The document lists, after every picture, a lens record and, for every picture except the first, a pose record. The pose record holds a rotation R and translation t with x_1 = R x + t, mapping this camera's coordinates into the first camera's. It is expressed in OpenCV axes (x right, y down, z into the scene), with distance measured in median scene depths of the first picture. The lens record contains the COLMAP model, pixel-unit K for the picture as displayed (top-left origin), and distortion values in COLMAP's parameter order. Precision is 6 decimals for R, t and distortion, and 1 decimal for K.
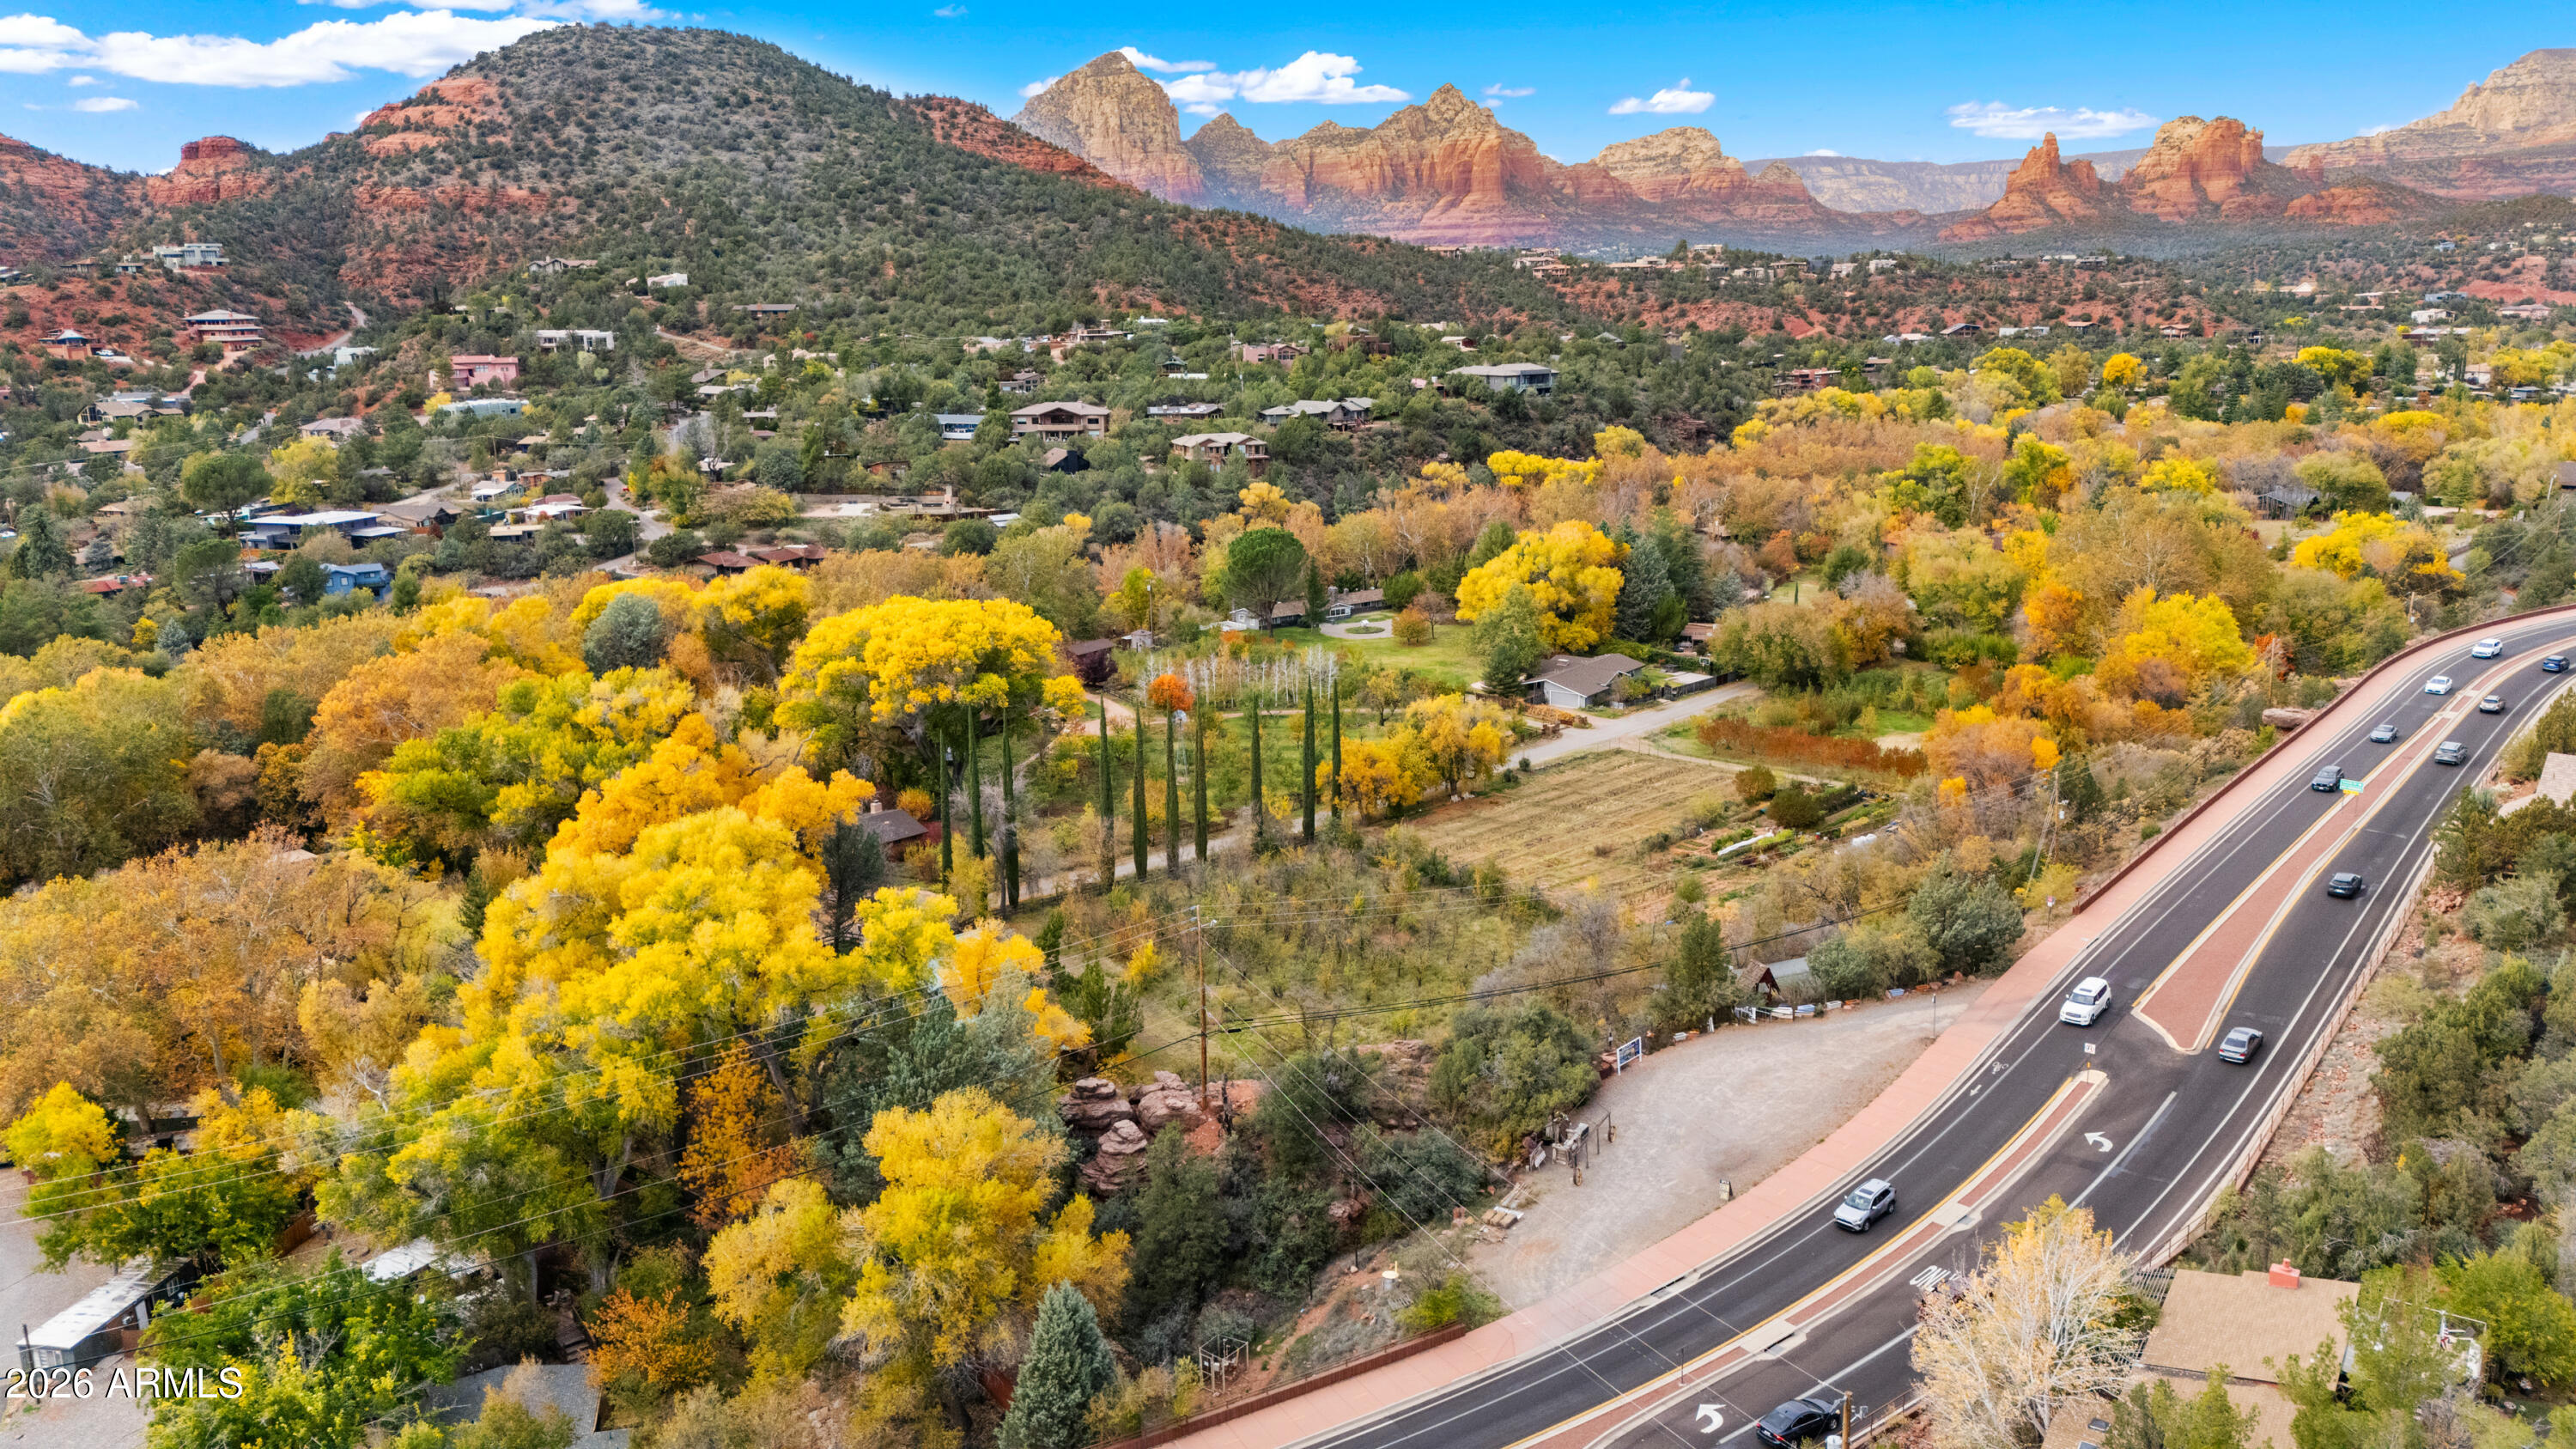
lens RADIAL K [[1864.2, 0, 1288.5], [0, 1864.2, 751.7], [0, 0, 1]] dist [0.072913, -0.064528]
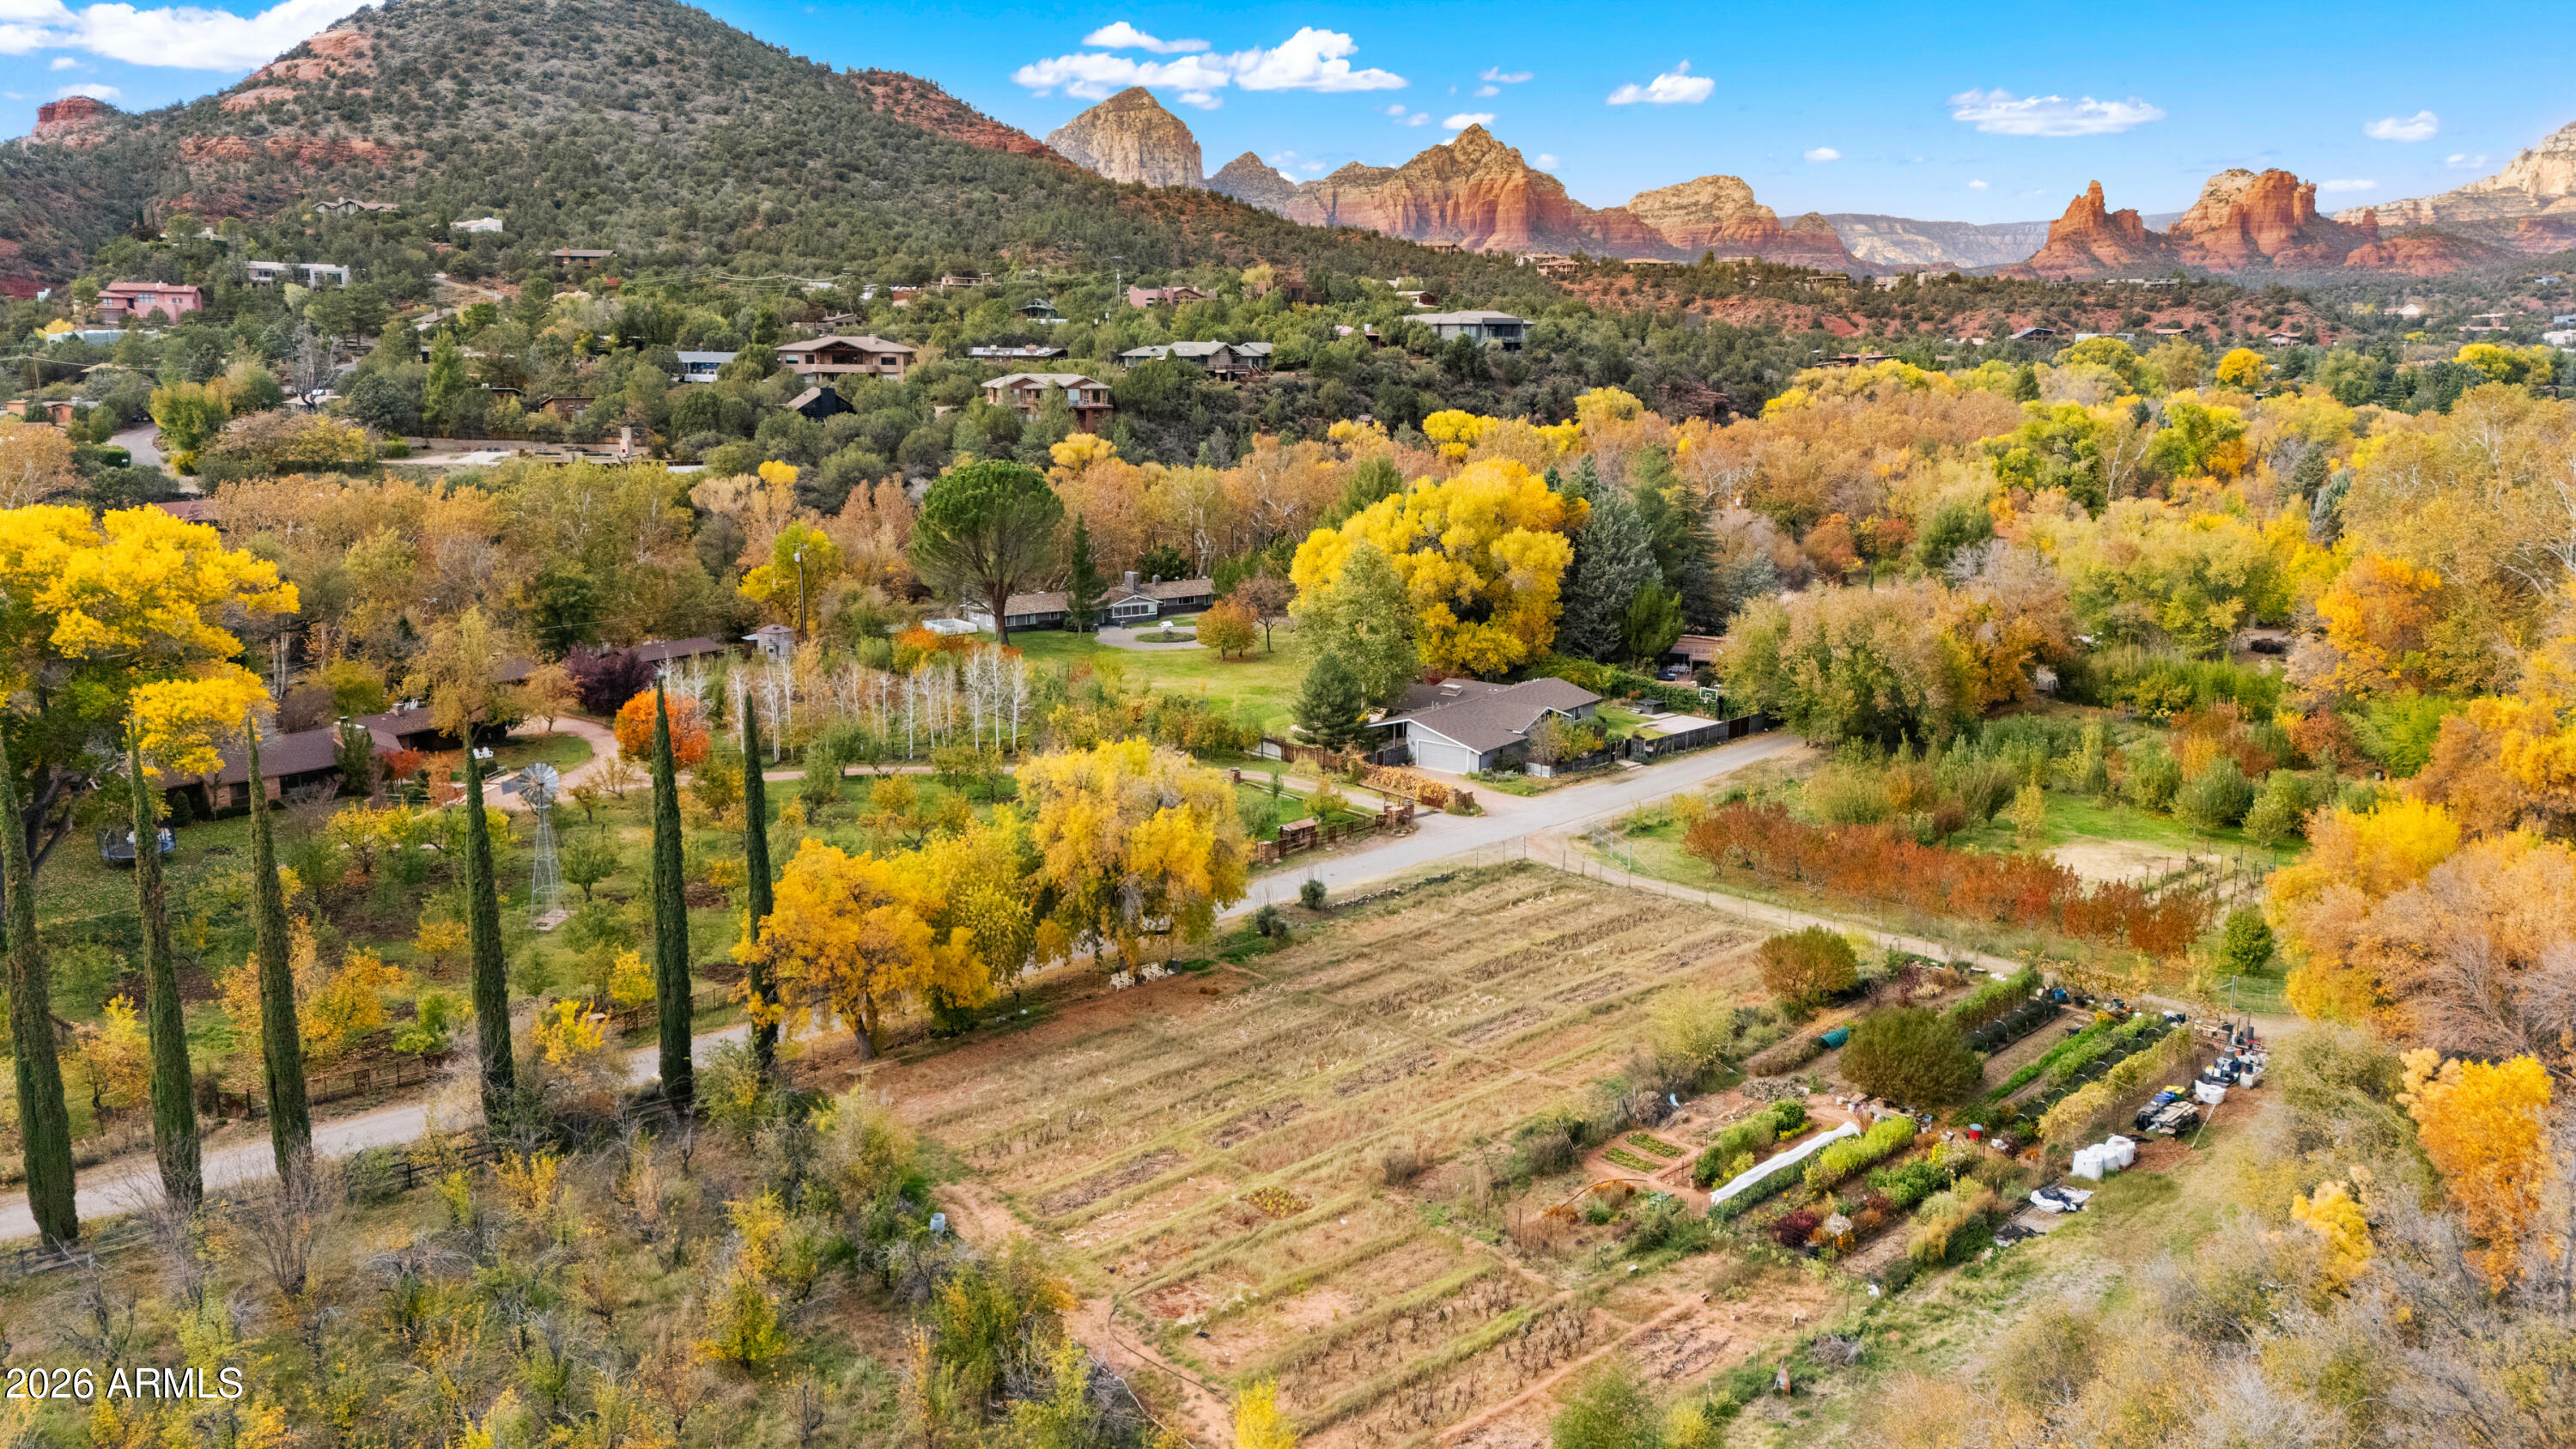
lens RADIAL K [[1864.2, 0, 1288.3], [0, 1864.2, 721.8], [0, 0, 1]] dist [0.072913, -0.064528]
pose [[0.999668, 0.021732, -0.013849, 0.043620], [-0.022286, 0.998904, -0.041164, -0.005999], [0.012939, 0.041459, 0.999056, 0.183326]]
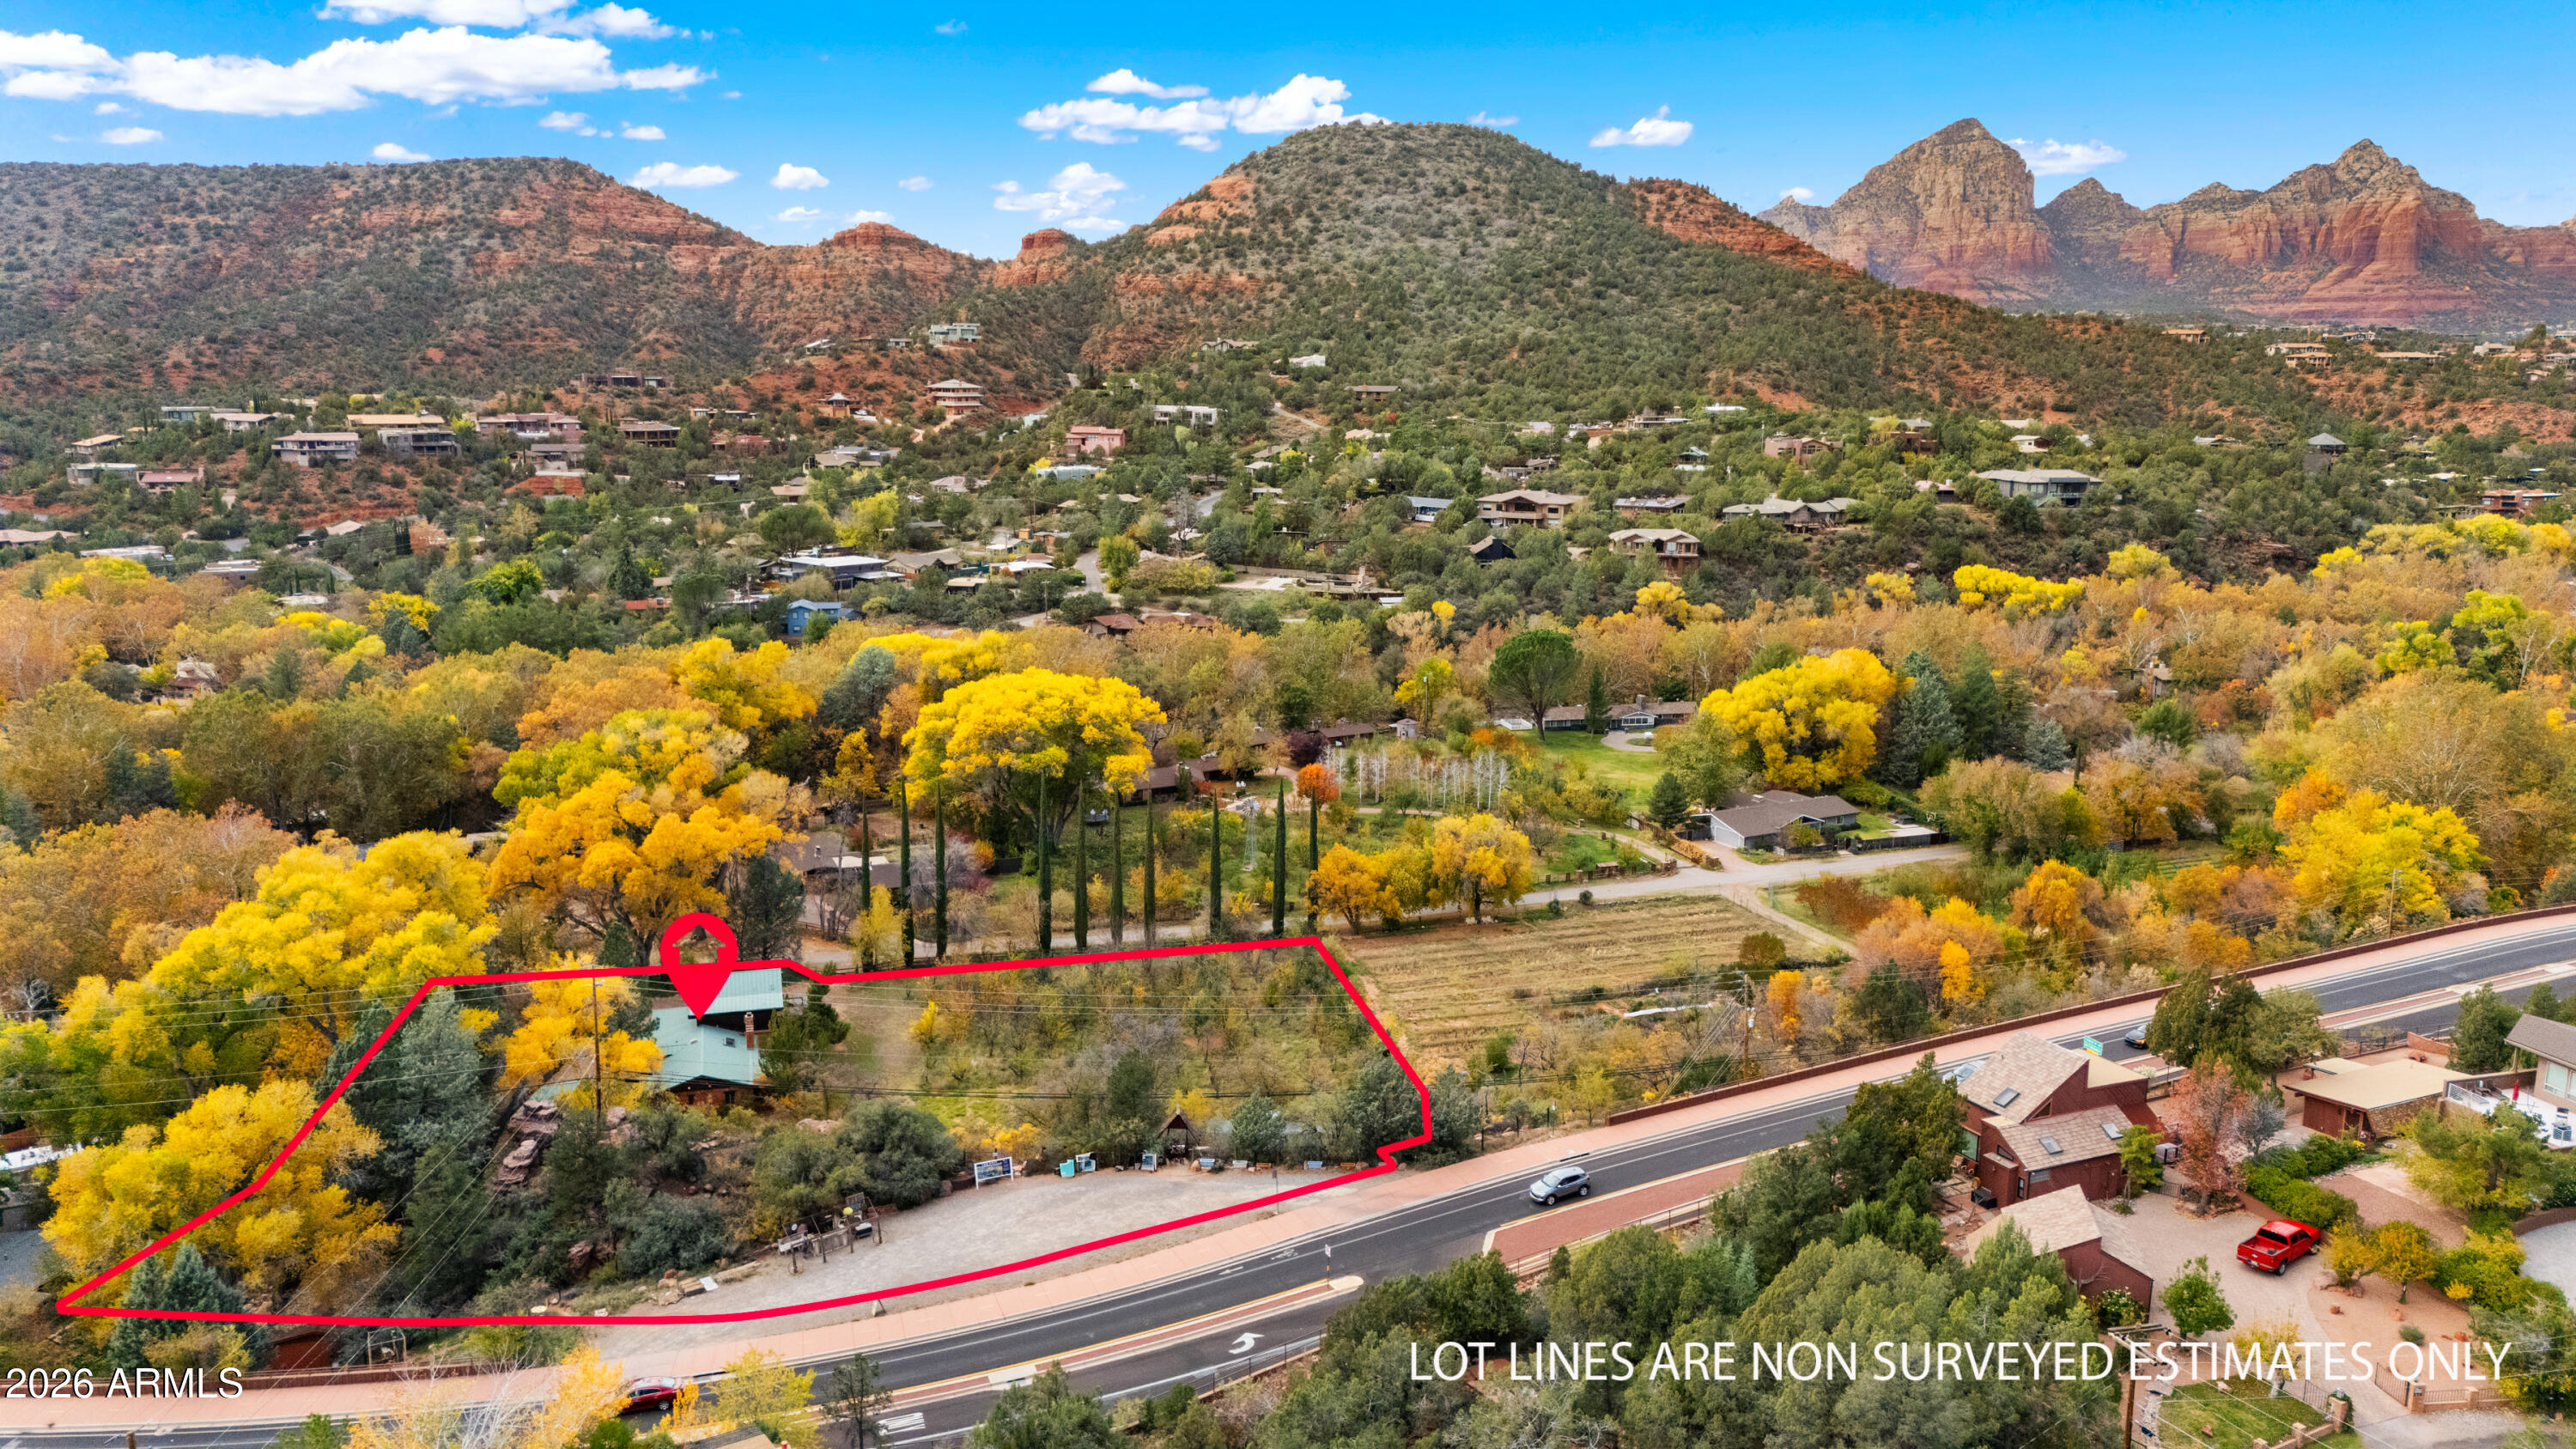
lens RADIAL K [[1864.2, 0, 1301.9], [0, 1864.2, 765.8], [0, 0, 1]] dist [0.072913, -0.064528]
pose [[0.908860, 0.108882, -0.402639, 0.129418], [-0.120043, 0.992766, -0.002503, -0.014032], [0.399453, 0.050608, 0.915356, 0.019023]]
